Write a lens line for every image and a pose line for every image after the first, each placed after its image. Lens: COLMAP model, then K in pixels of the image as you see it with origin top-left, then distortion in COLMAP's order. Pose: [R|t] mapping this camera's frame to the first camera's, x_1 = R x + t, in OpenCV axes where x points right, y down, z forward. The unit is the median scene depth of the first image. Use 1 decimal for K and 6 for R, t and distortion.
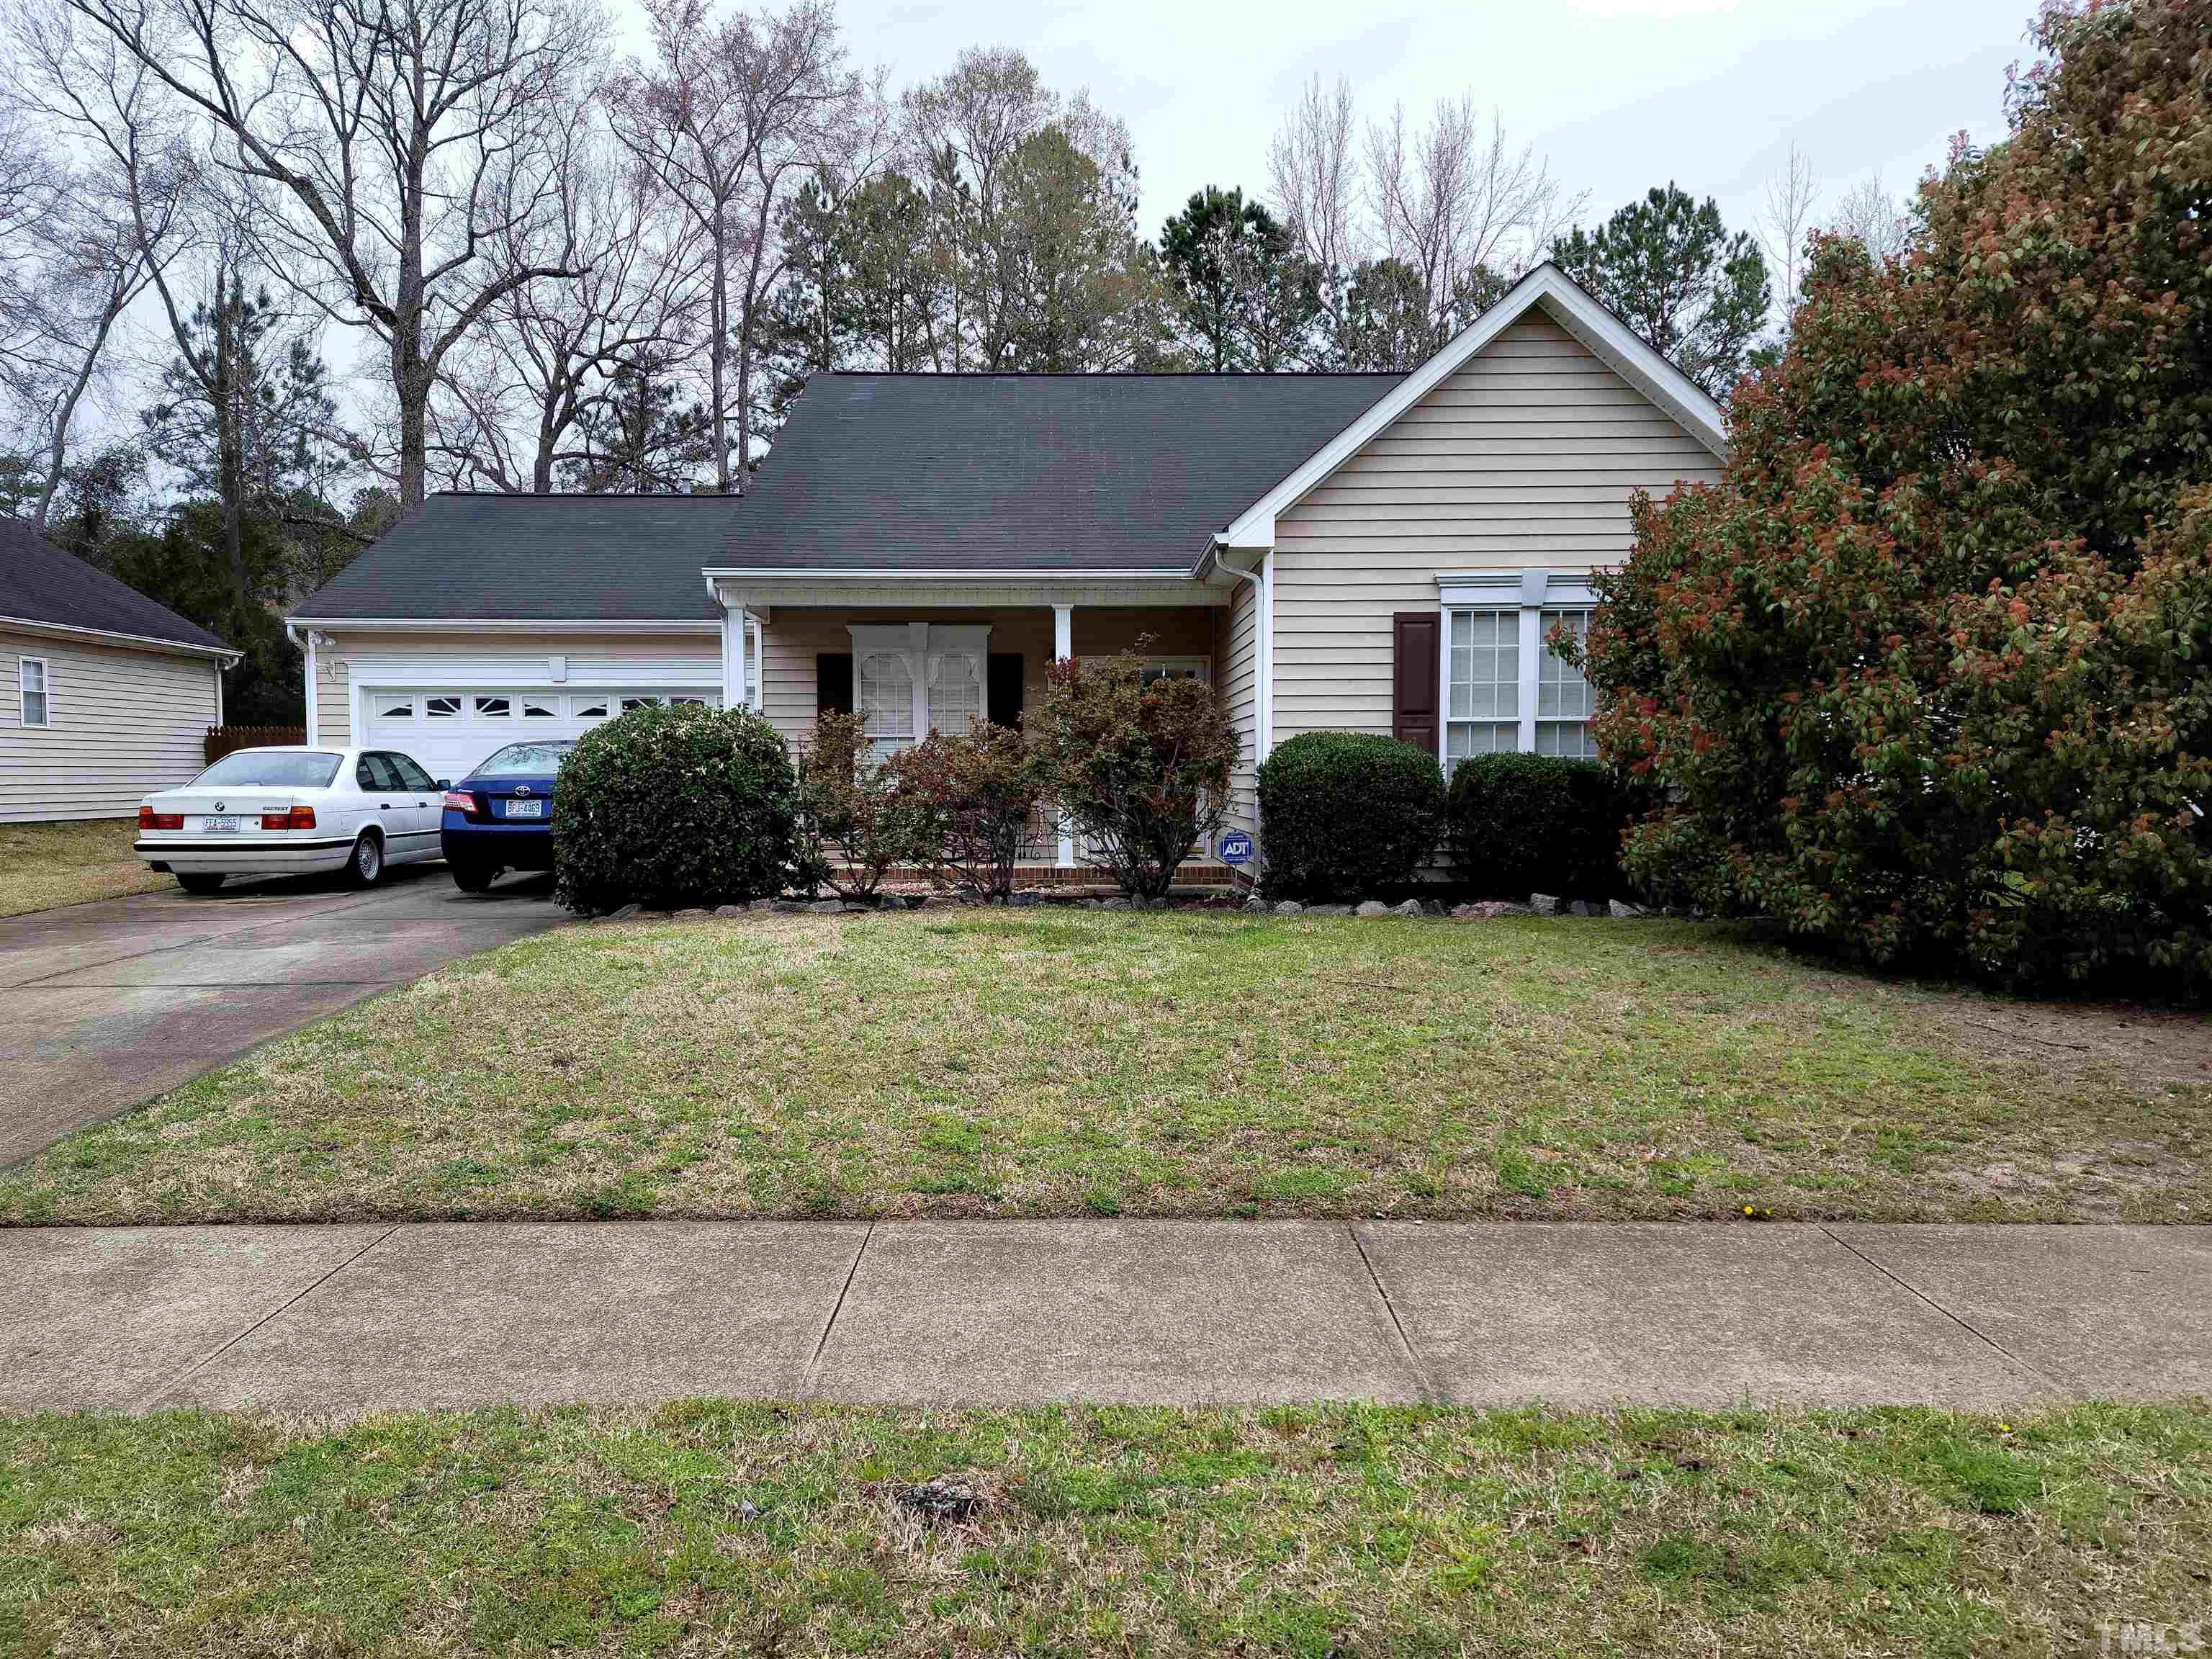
lens RADIAL K [[1680.1, 0, 1106.0], [0, 1680.1, 829.5], [0, 0, 1]] dist [0.000891, 0.000281]
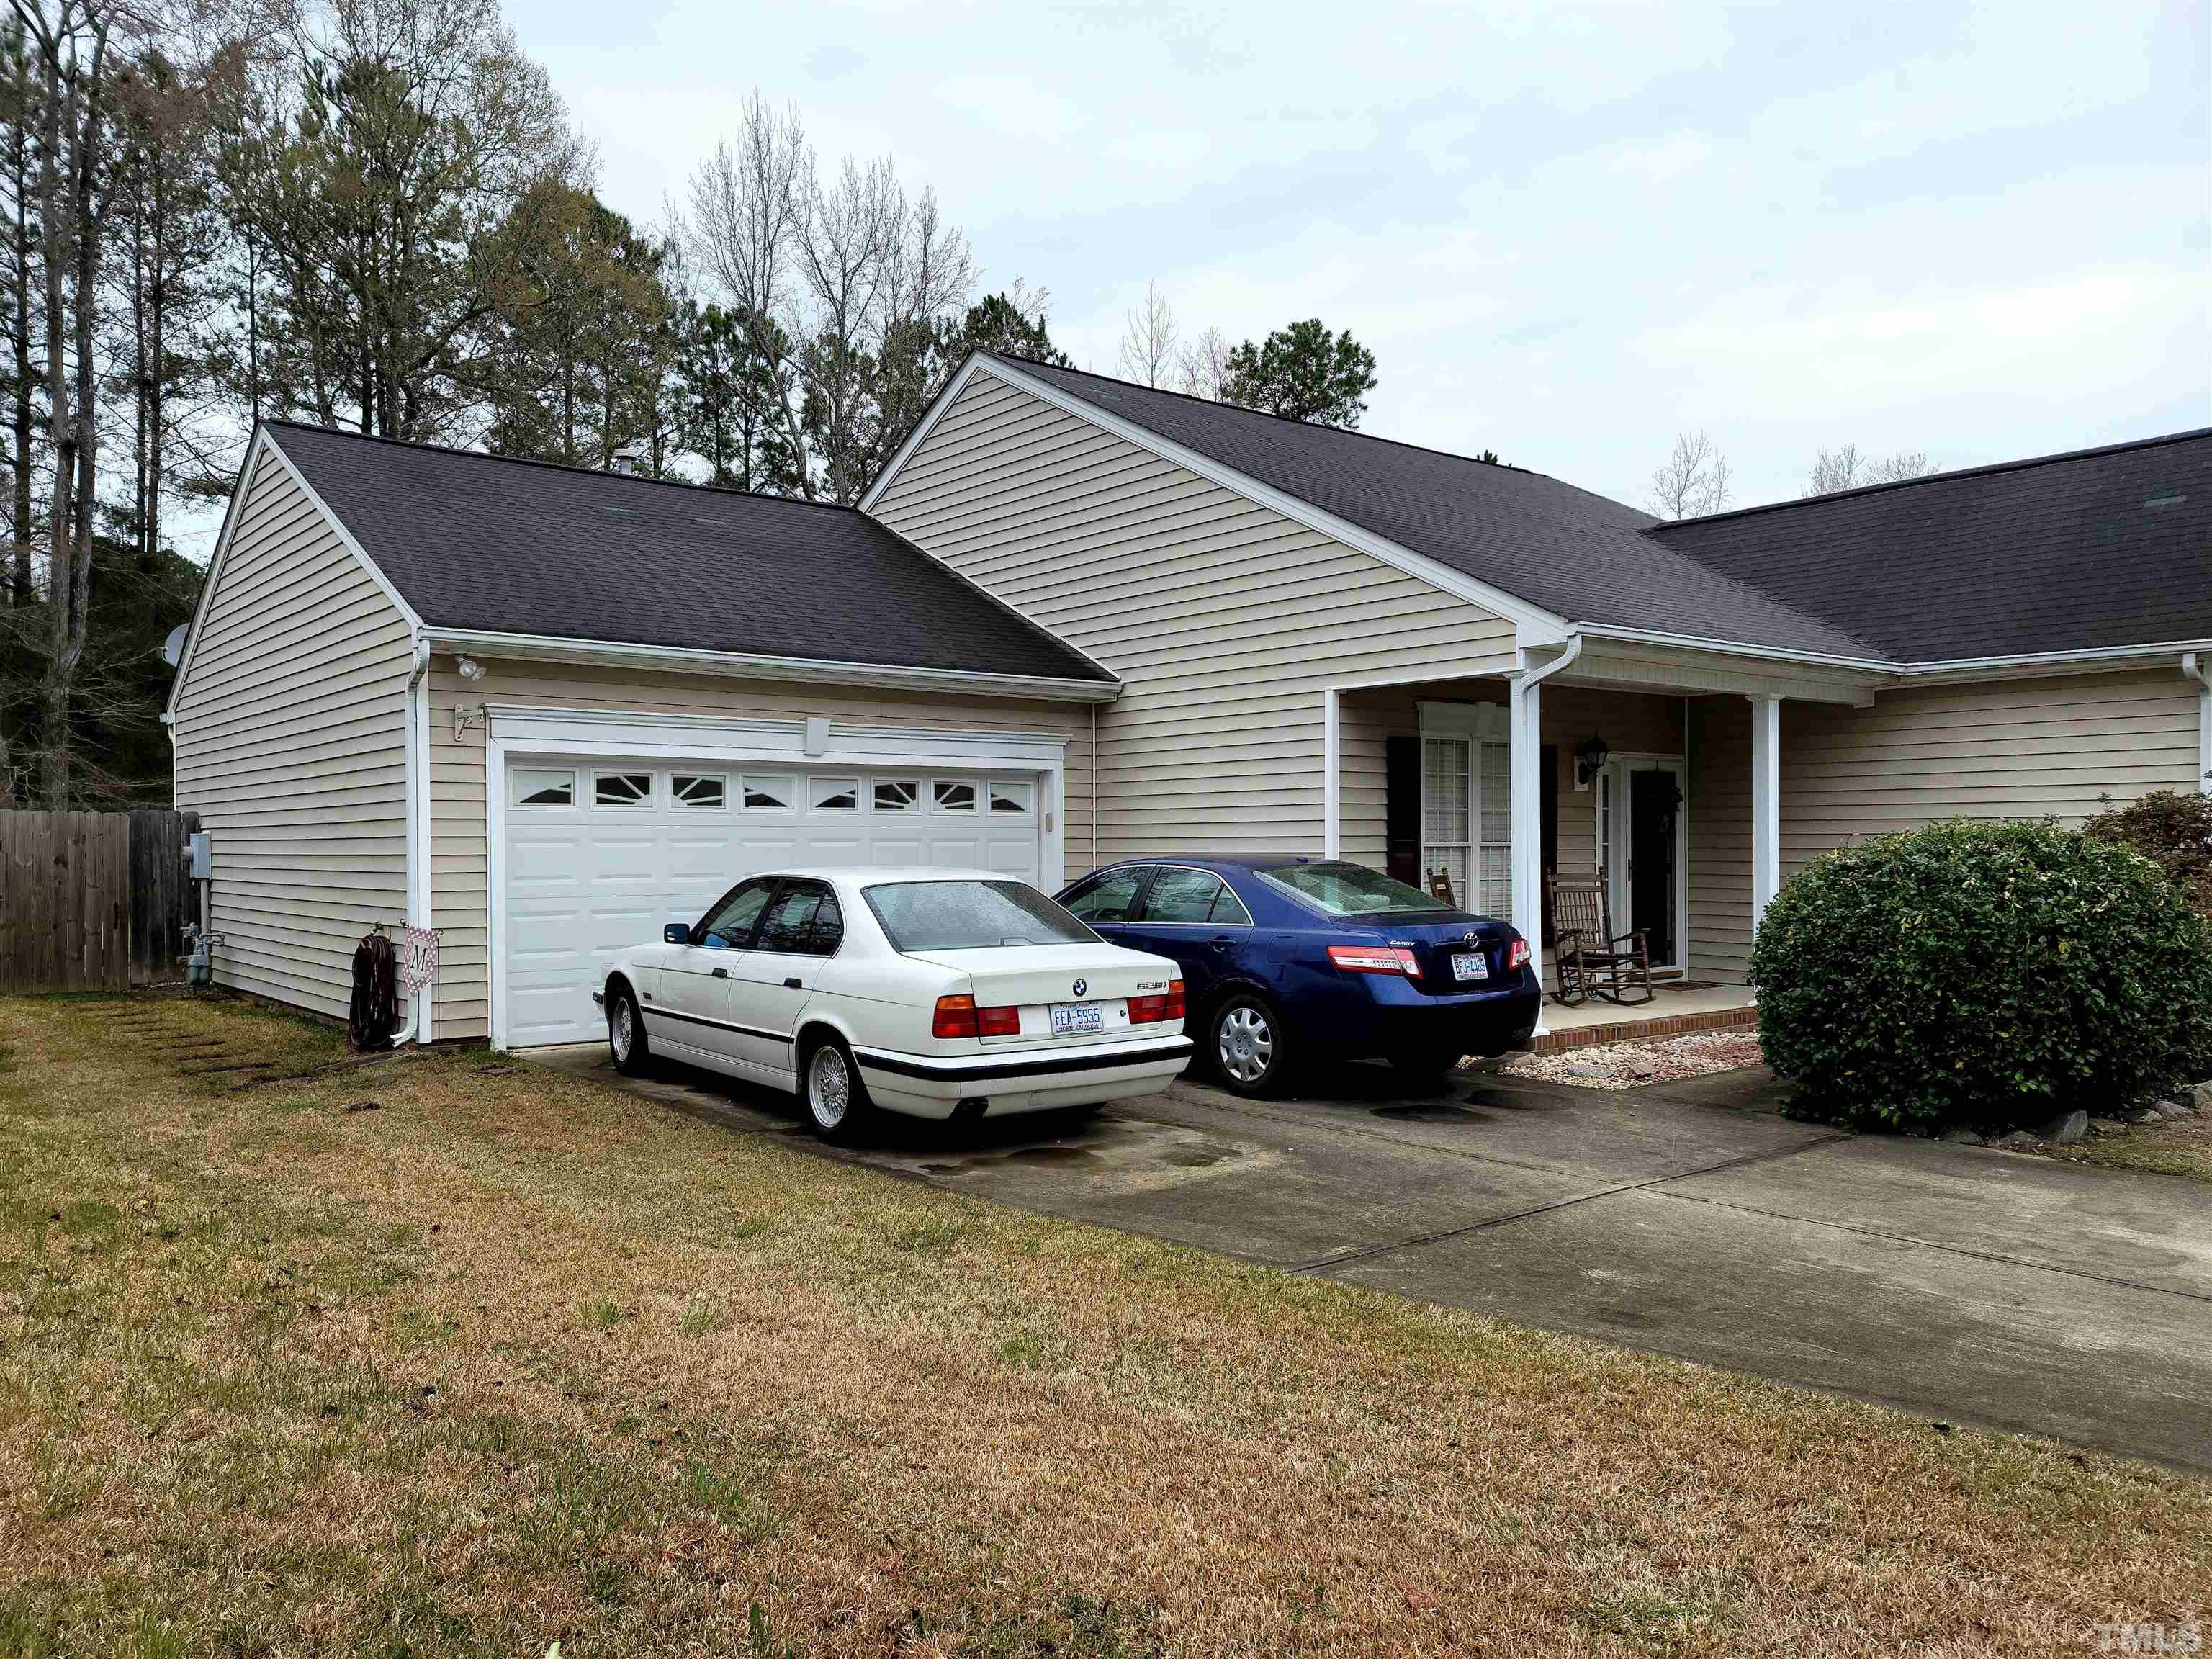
lens RADIAL K [[1680.1, 0, 1106.0], [0, 1680.1, 829.5], [0, 0, 1]] dist [0.000891, 0.000281]
pose [[0.793687, 0.005836, 0.608298, -0.628216], [0.020715, 0.999115, -0.036613, -0.032858], [-0.607973, 0.041660, 0.792864, 0.414587]]
